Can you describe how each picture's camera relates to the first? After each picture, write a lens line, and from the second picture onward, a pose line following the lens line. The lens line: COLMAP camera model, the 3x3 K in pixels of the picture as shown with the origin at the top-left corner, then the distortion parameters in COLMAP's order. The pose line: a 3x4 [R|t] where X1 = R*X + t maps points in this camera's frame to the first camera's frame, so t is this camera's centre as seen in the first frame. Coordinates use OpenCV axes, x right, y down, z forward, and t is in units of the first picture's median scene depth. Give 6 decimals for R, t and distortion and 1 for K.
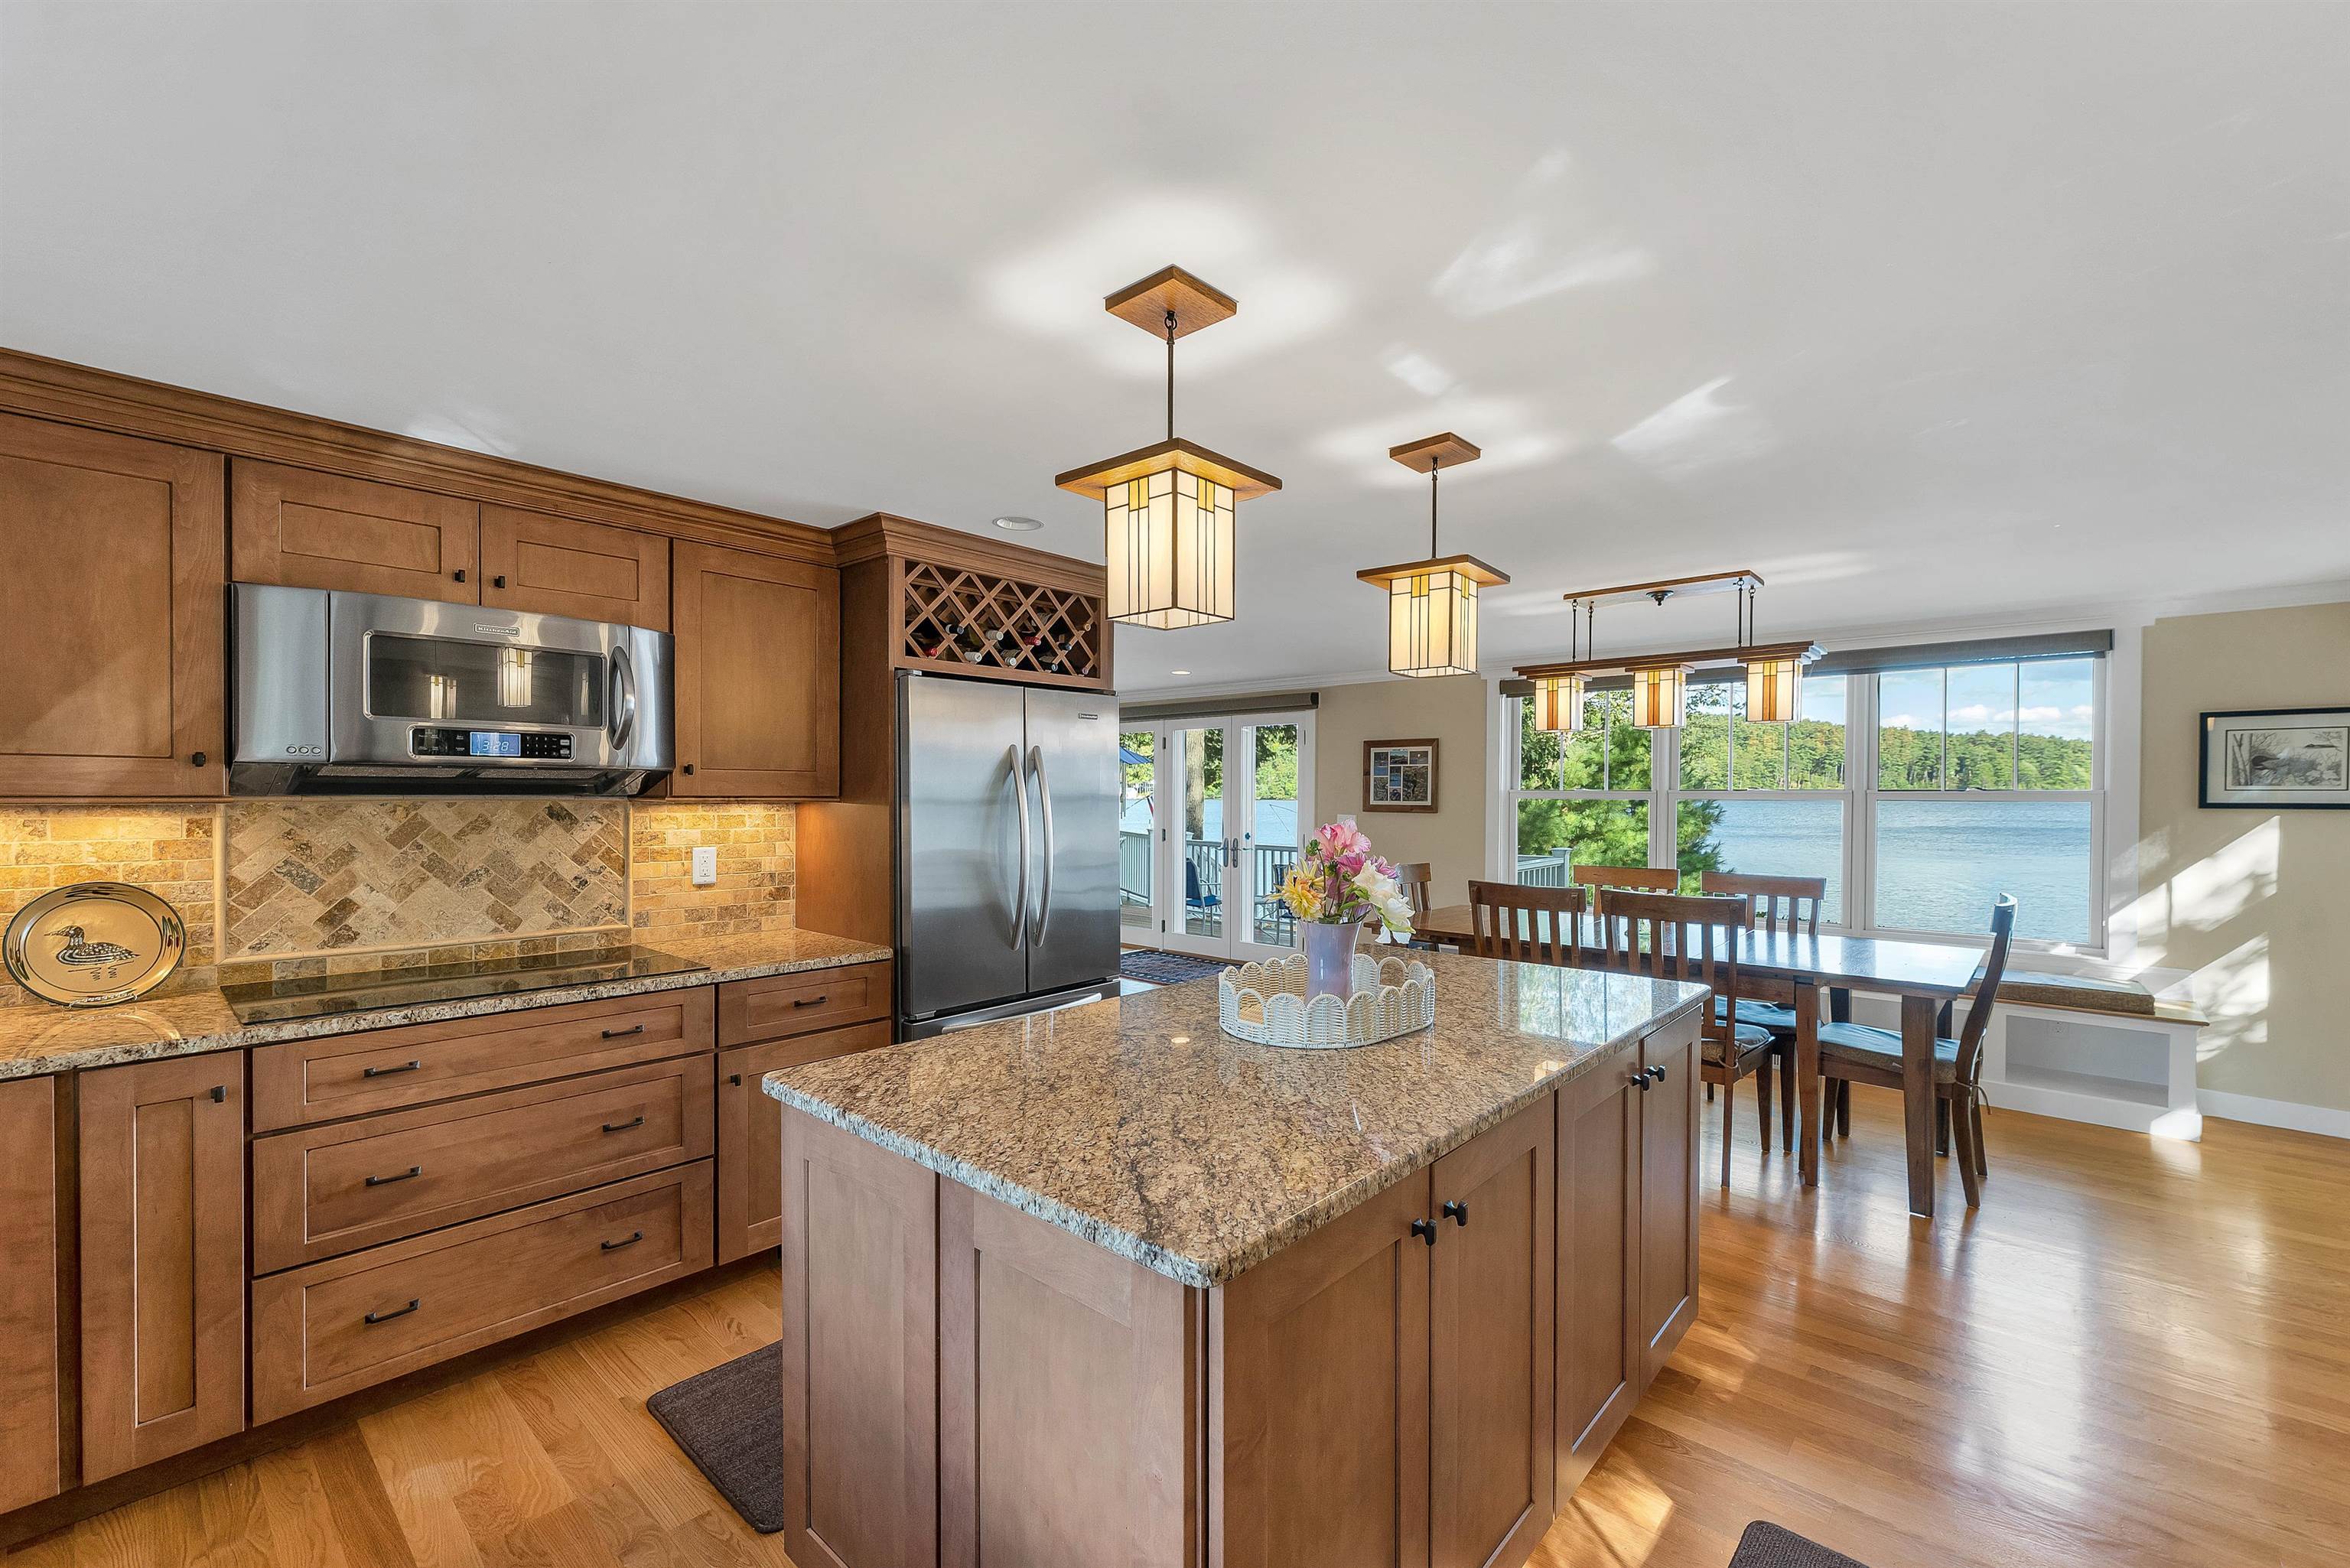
lens RADIAL K [[970.3, 0, 1164.1], [0, 970.3, 797.9], [0, 0, 1]] dist [0.000964, 0.000124]
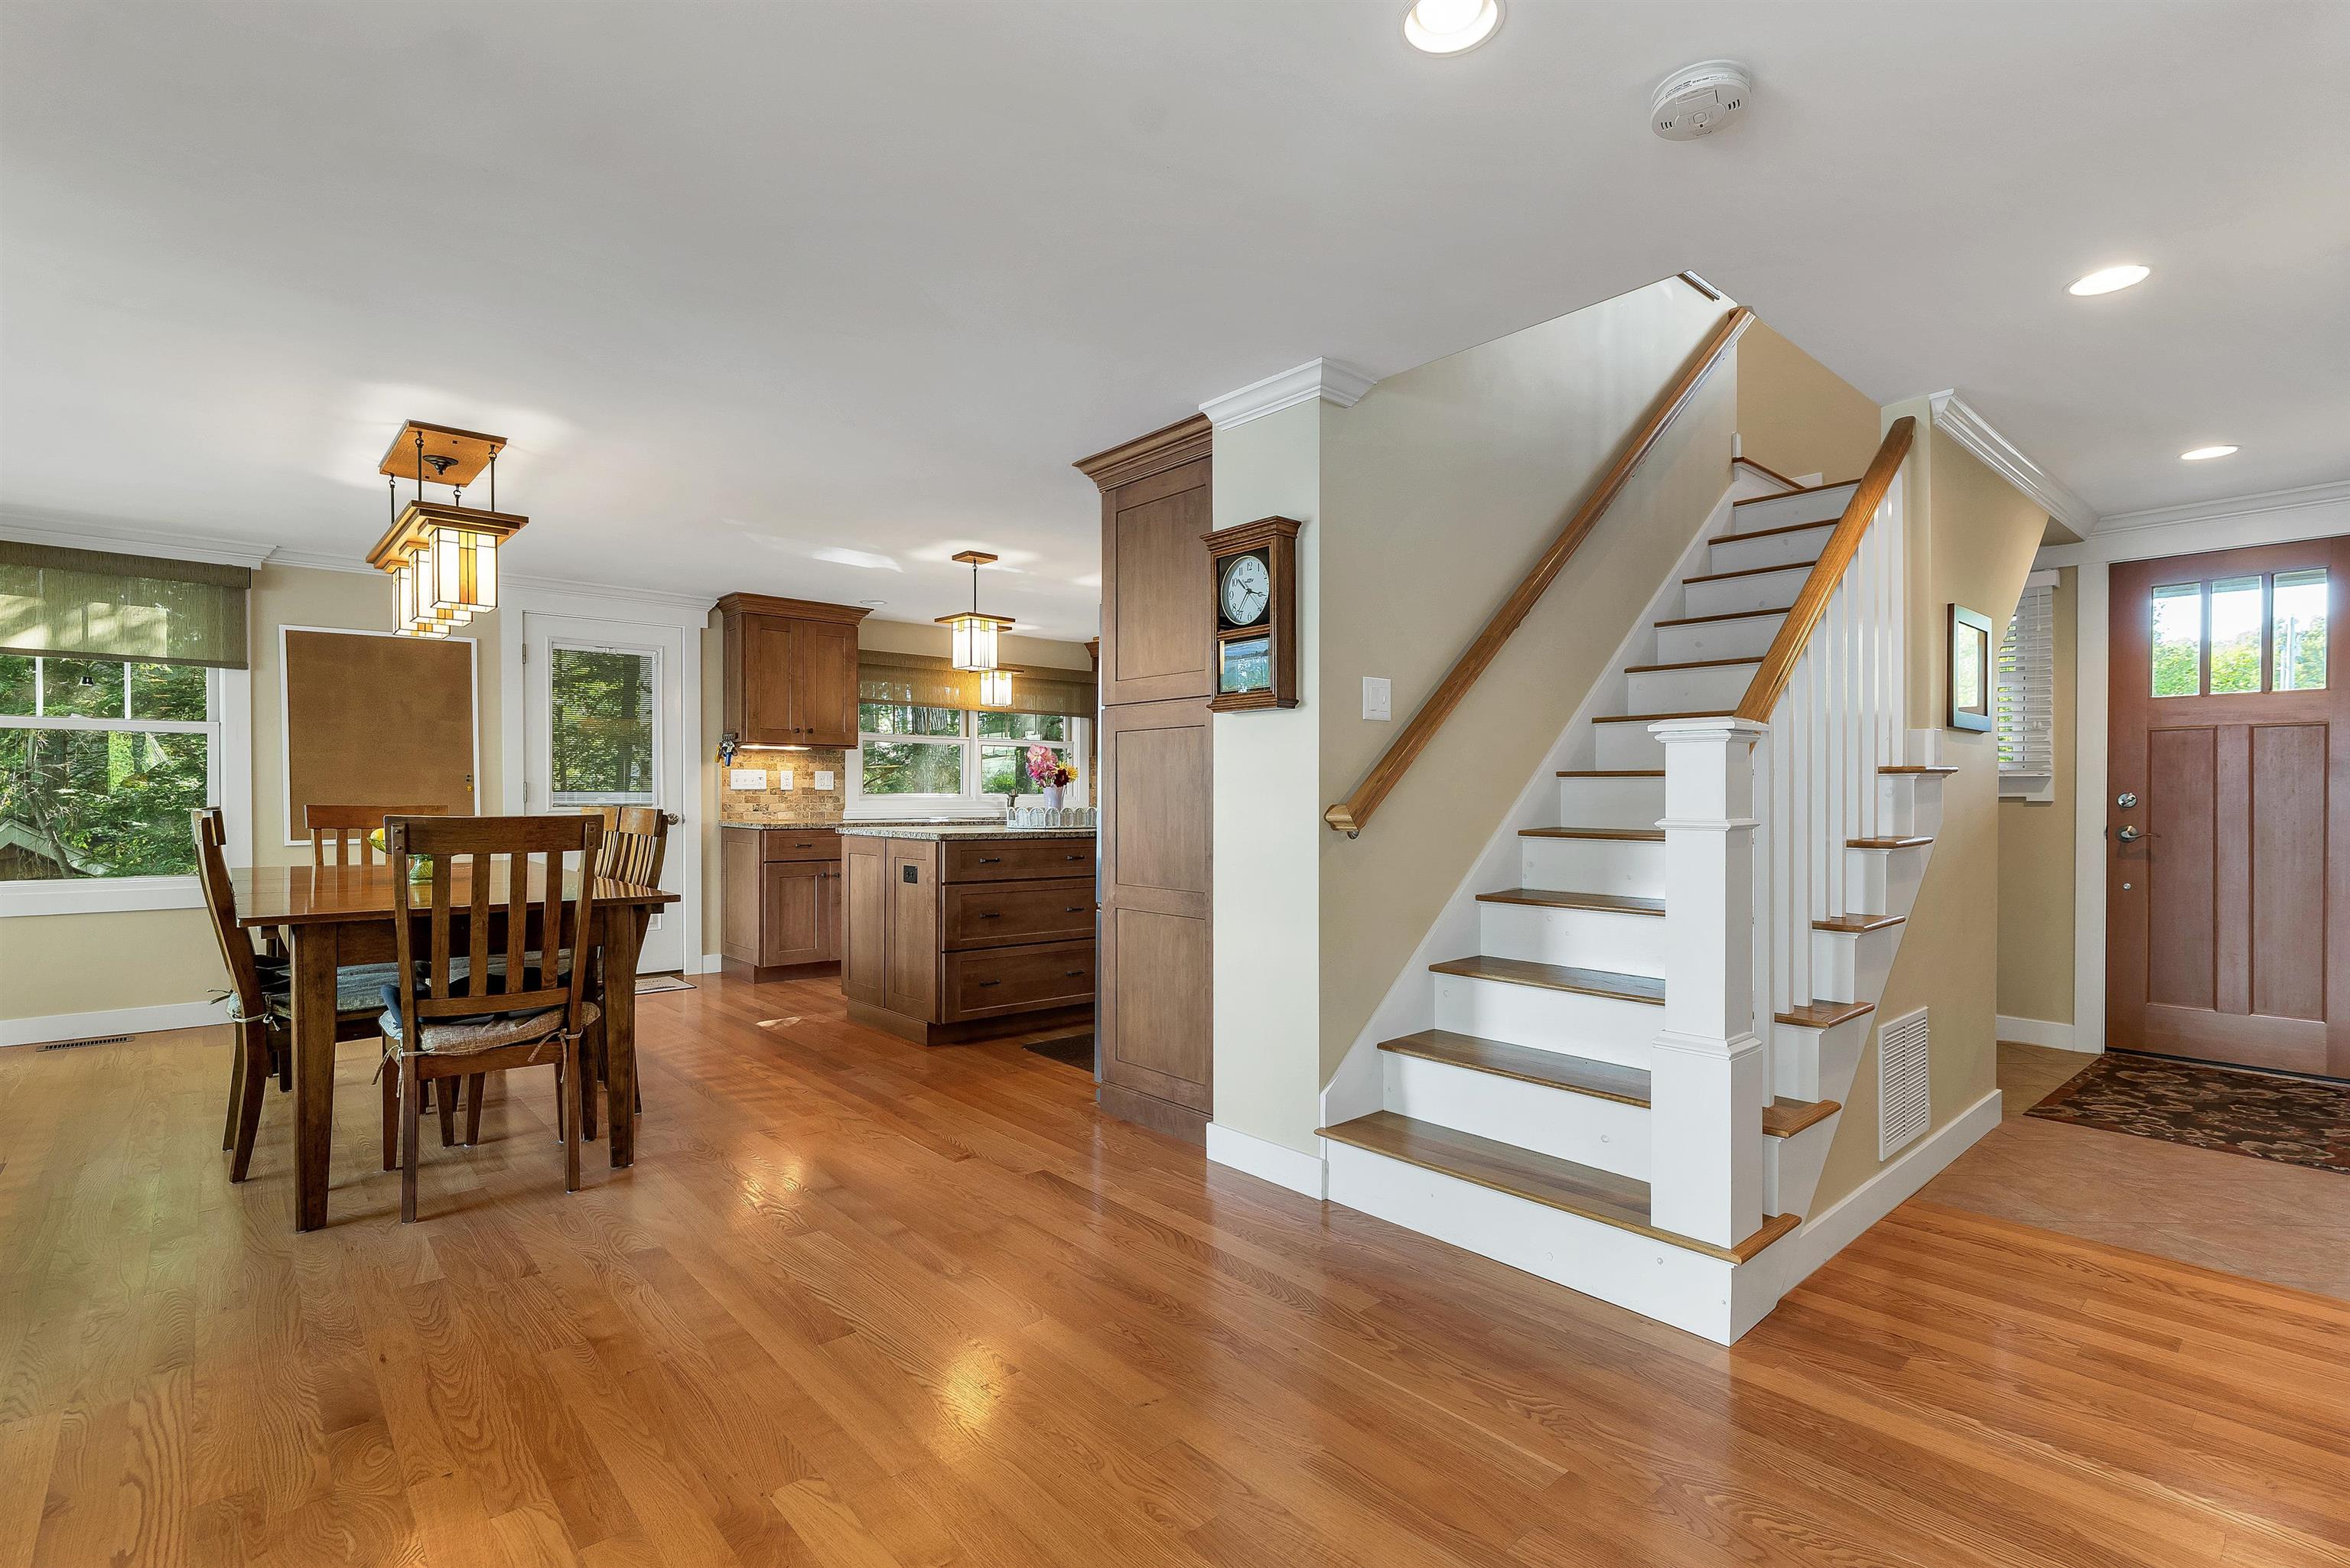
lens RADIAL K [[1085.6, 0, 1178.5], [0, 1085.6, 800.0], [0, 0, 1]] dist [-0.000944, 0.000119]
pose [[-0.994715, -0.003893, 0.102603, -0.337481], [-0.003001, 0.999956, 0.008851, 0.109115], [-0.102633, 0.008496, -0.994683, 2.934677]]
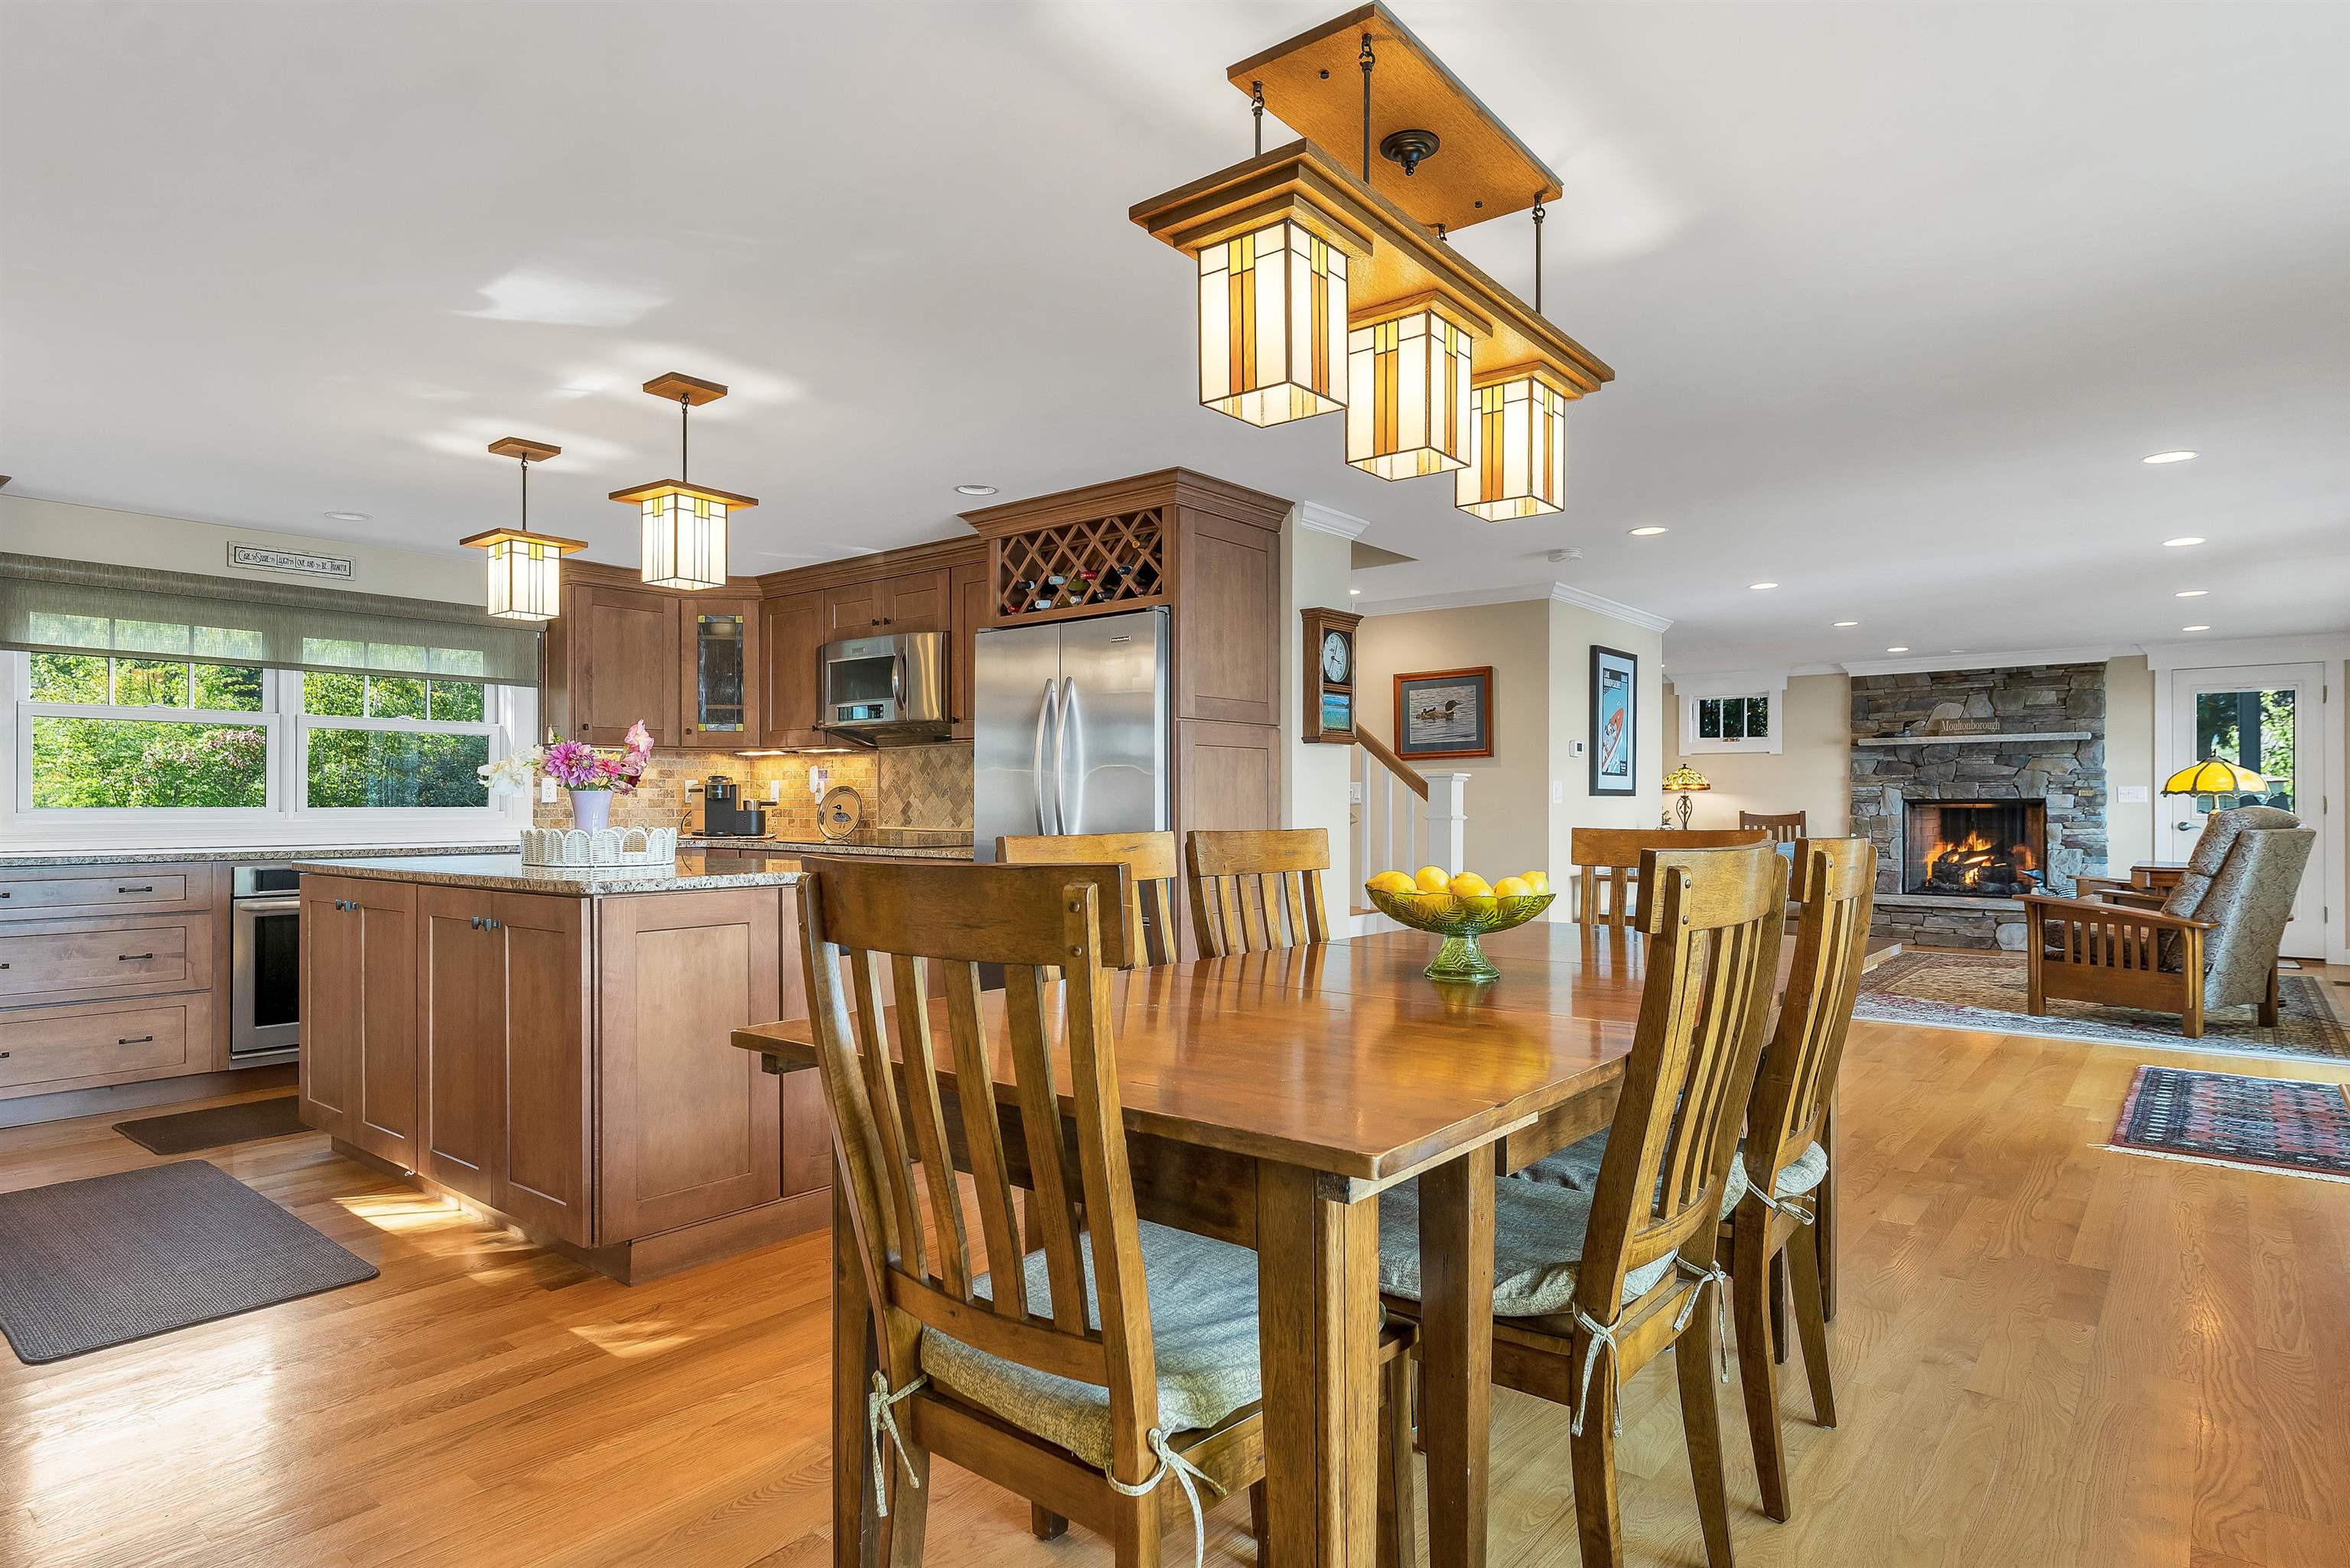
lens RADIAL K [[1277.0, 0, 1168.0], [0, 1277.0, 799.5], [0, 0, 1]] dist [0.001710, 0.001012]
pose [[0.052617, -0.004862, -0.998603, 1.646331], [-0.004316, 0.999978, -0.005096, 0.111386], [0.998605, 0.004579, 0.052595, 1.369893]]
